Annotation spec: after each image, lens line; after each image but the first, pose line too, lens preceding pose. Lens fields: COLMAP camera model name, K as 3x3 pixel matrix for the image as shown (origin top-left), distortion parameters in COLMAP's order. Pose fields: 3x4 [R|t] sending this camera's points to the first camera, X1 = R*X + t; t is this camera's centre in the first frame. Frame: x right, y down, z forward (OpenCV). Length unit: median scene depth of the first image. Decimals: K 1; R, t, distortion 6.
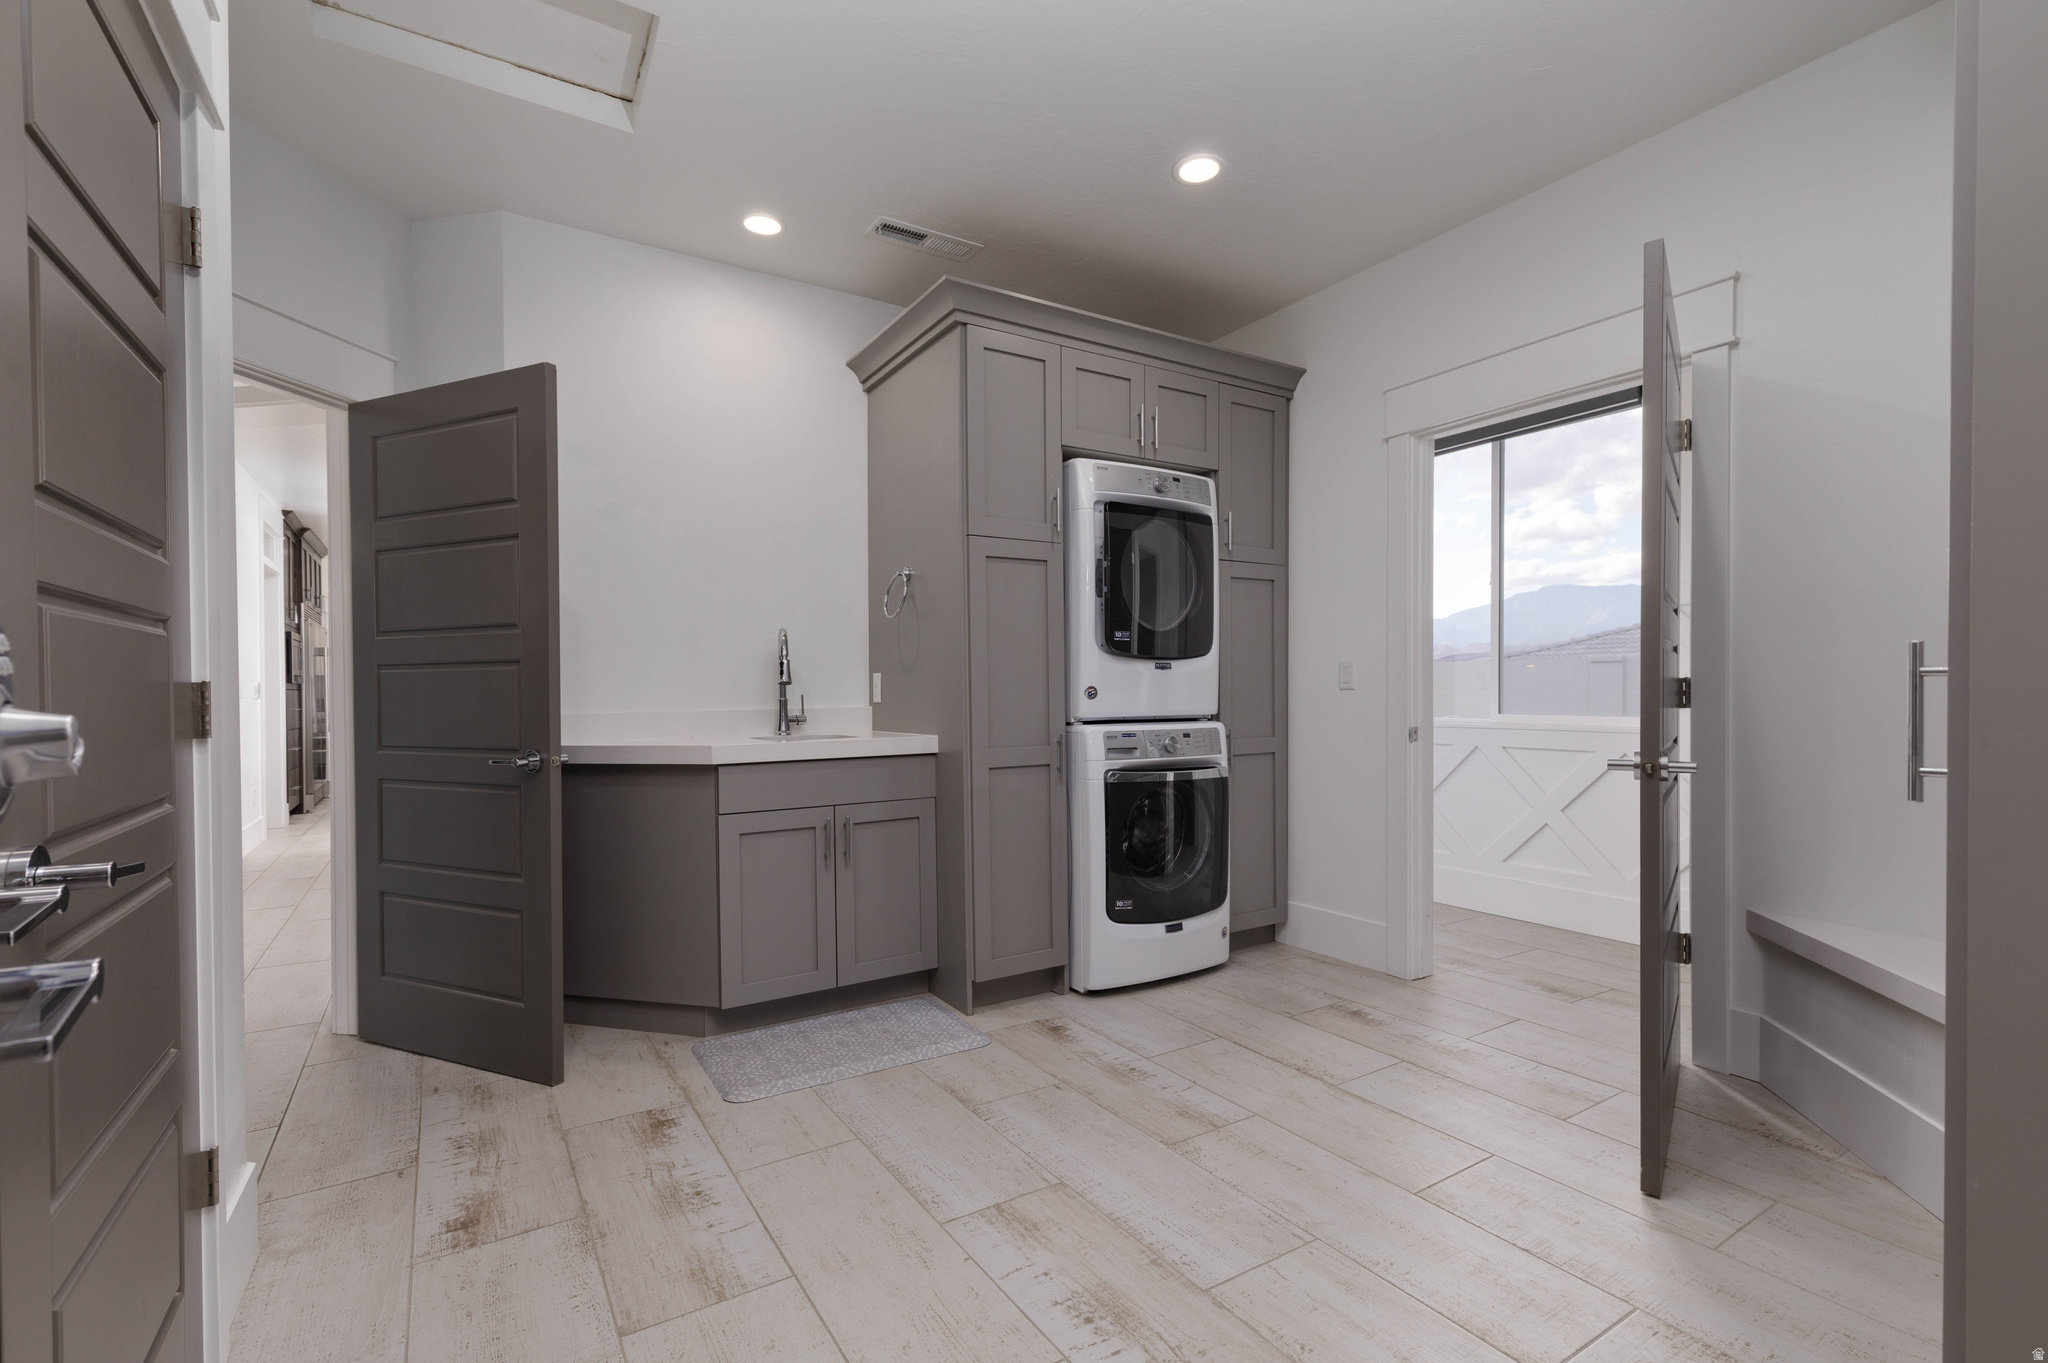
lens RADIAL K [[912.6, 0, 1037.5], [0, 912.6, 696.7], [0, 0, 1]] dist [0.010684, -0.000876]
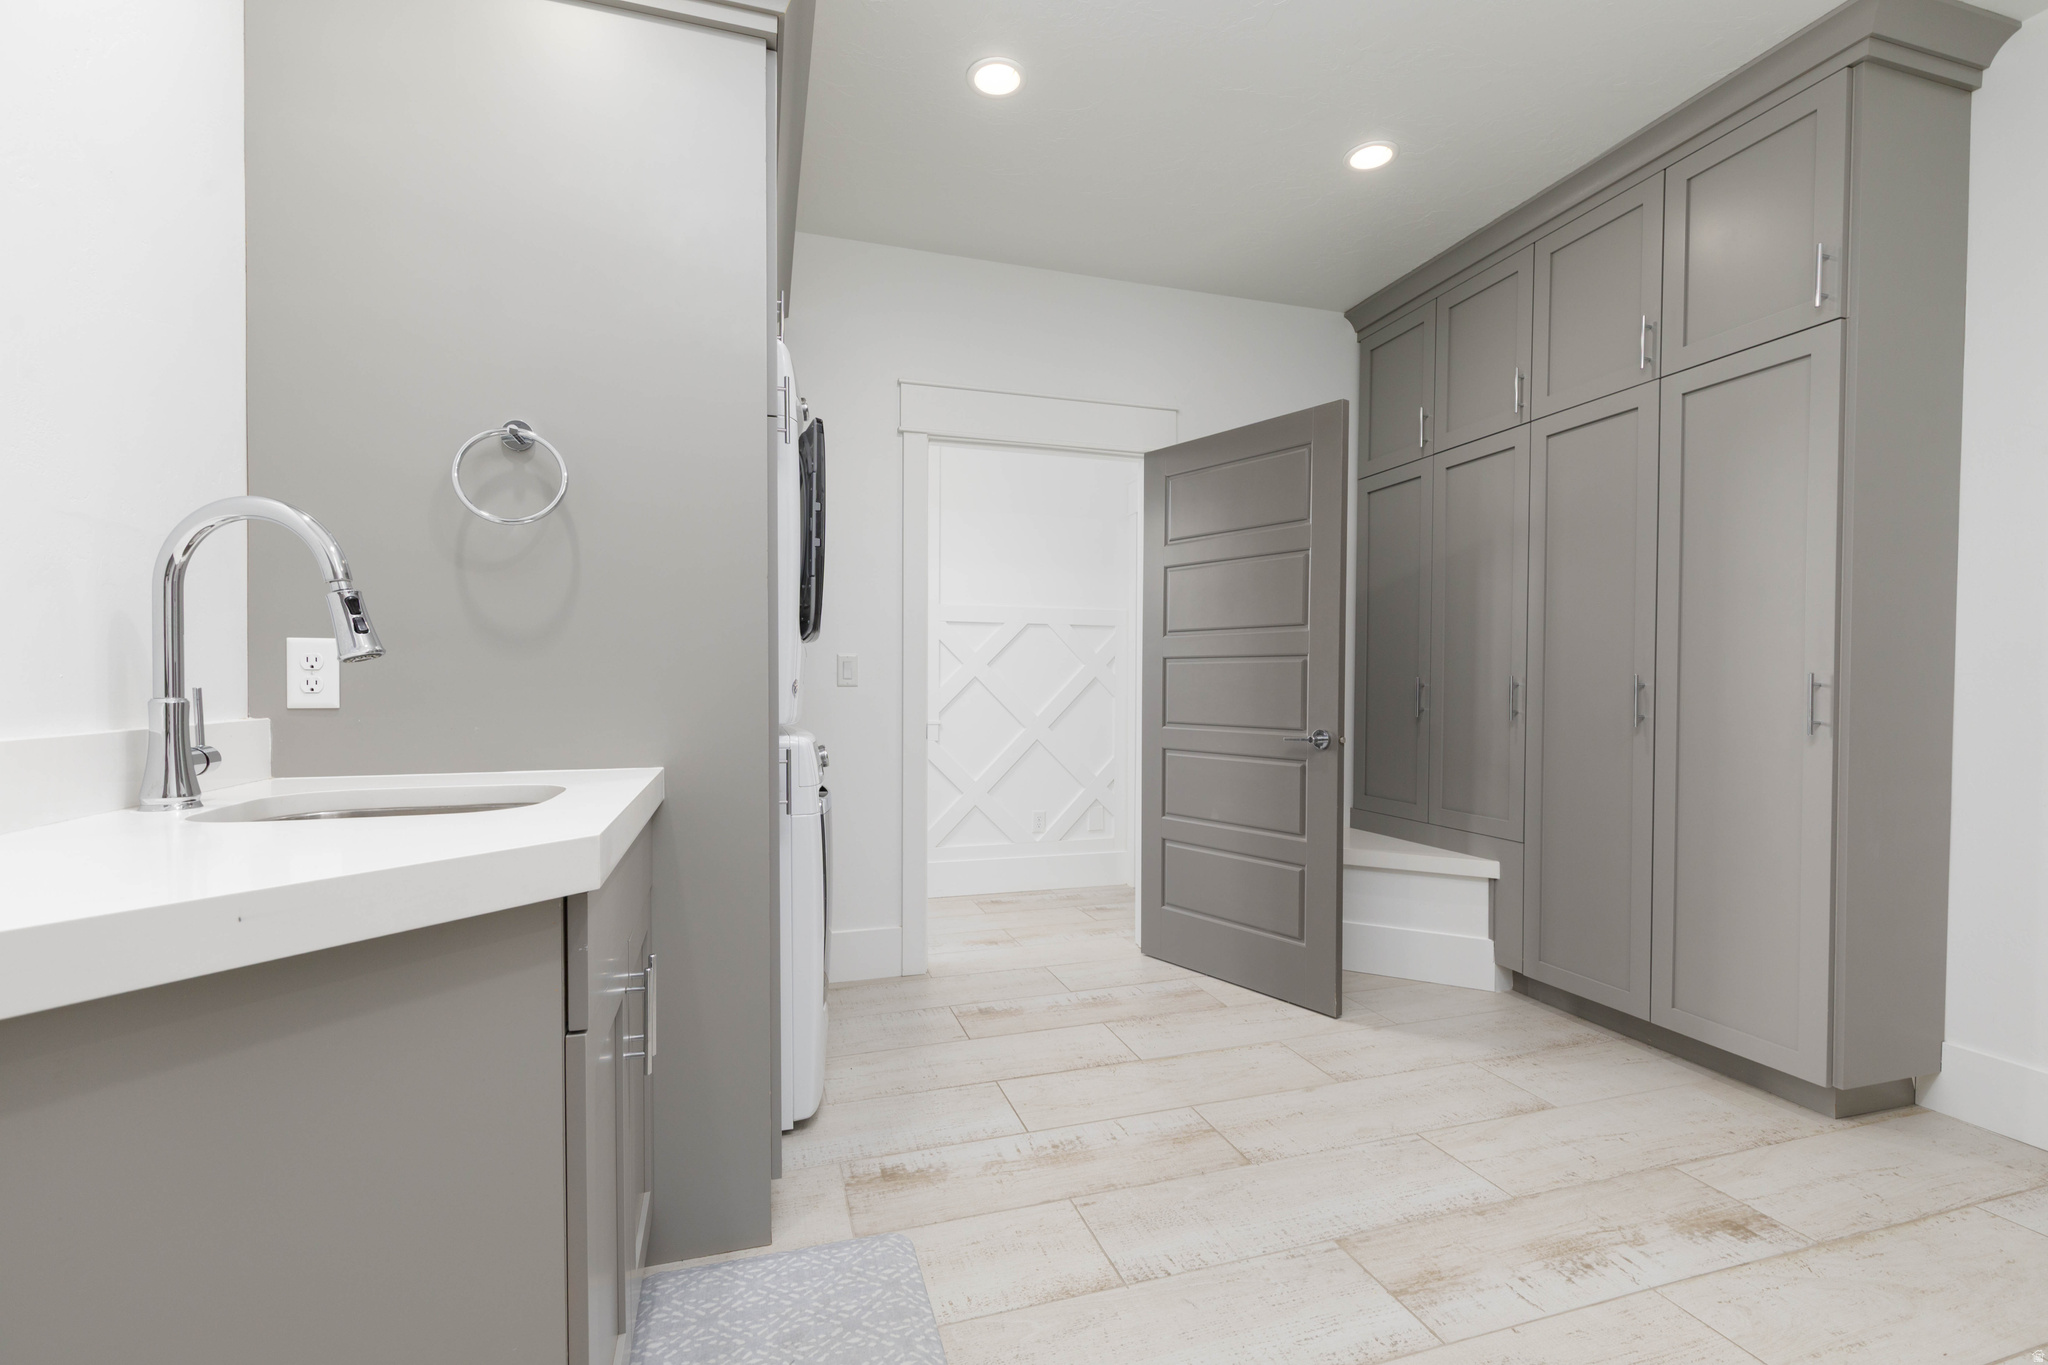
lens RADIAL K [[912.6, 0, 1036.7], [0, 912.6, 689.6], [0, 0, 1]] dist [0.010684, -0.000876]
pose [[0.258055, 0.003683, 0.966123, -0.665278], [-0.001076, 0.999993, -0.003525, -0.000930], [-0.966130, -0.000130, 0.258057, 0.766300]]
